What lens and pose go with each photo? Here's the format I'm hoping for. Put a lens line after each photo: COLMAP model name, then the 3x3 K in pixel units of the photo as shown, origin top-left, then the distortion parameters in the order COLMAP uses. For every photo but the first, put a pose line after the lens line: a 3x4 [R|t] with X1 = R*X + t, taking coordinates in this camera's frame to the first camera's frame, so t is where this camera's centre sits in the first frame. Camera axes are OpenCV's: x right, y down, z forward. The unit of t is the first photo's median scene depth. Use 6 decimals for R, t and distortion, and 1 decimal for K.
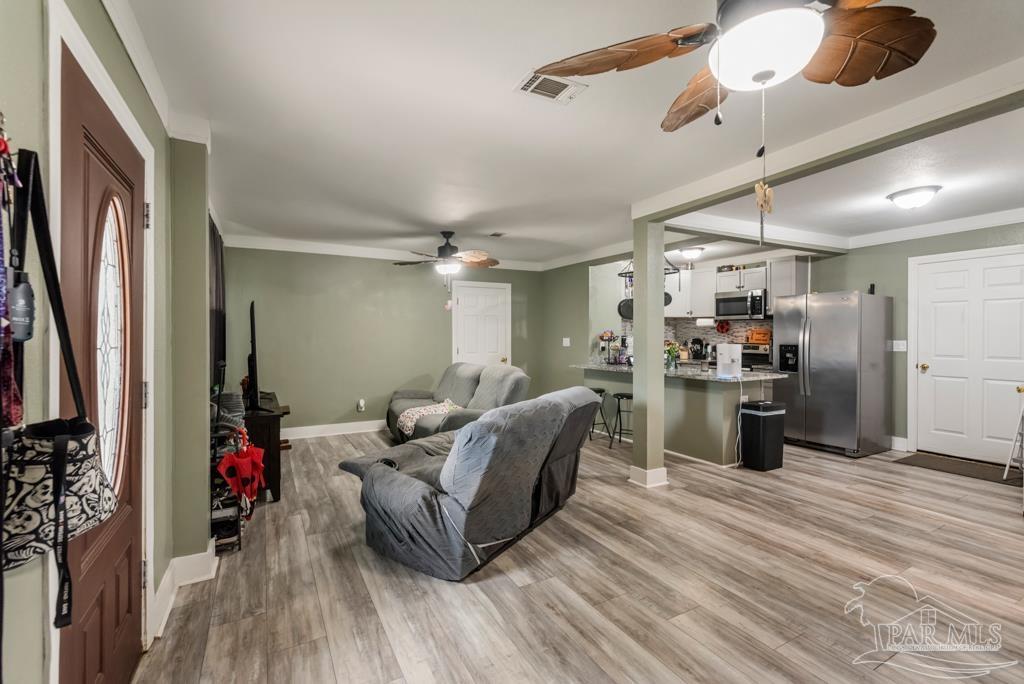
lens RADIAL K [[459.2, 0, 512.0], [0, 459.2, 342.0], [0, 0, 1]] dist [0.000644, -0.000028]
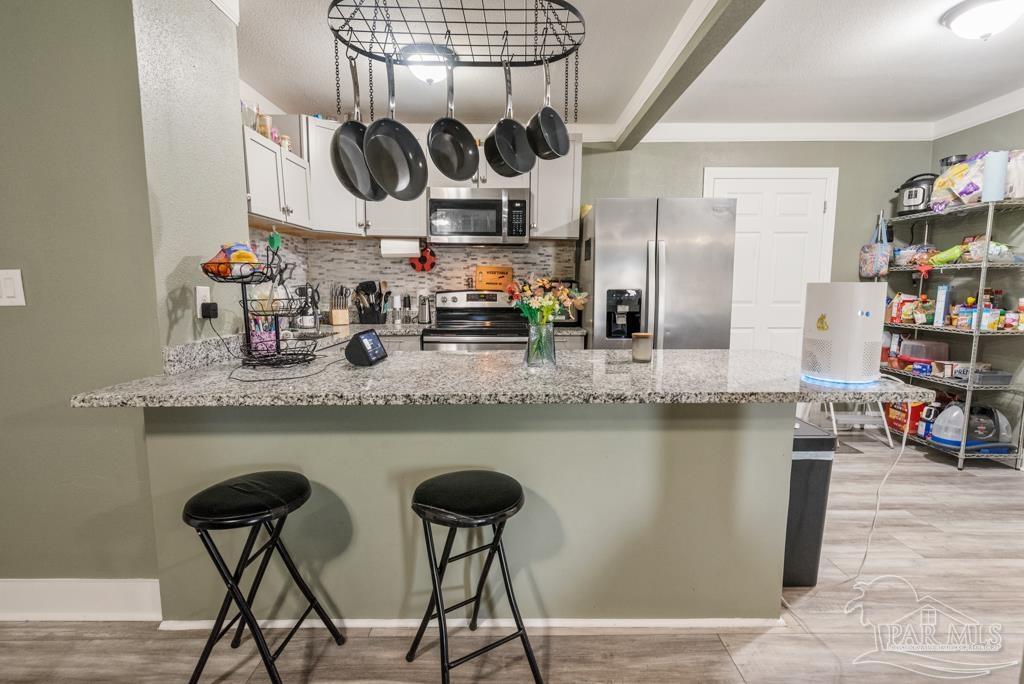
lens RADIAL K [[459.2, 0, 512.0], [0, 459.2, 342.0], [0, 0, 1]] dist [0.000644, -0.000028]
pose [[0.474276, -0.102236, 0.874420, 0.041047], [0.011690, 0.993878, 0.109862, 0.005174], [-0.880299, -0.041883, 0.472567, 0.714573]]
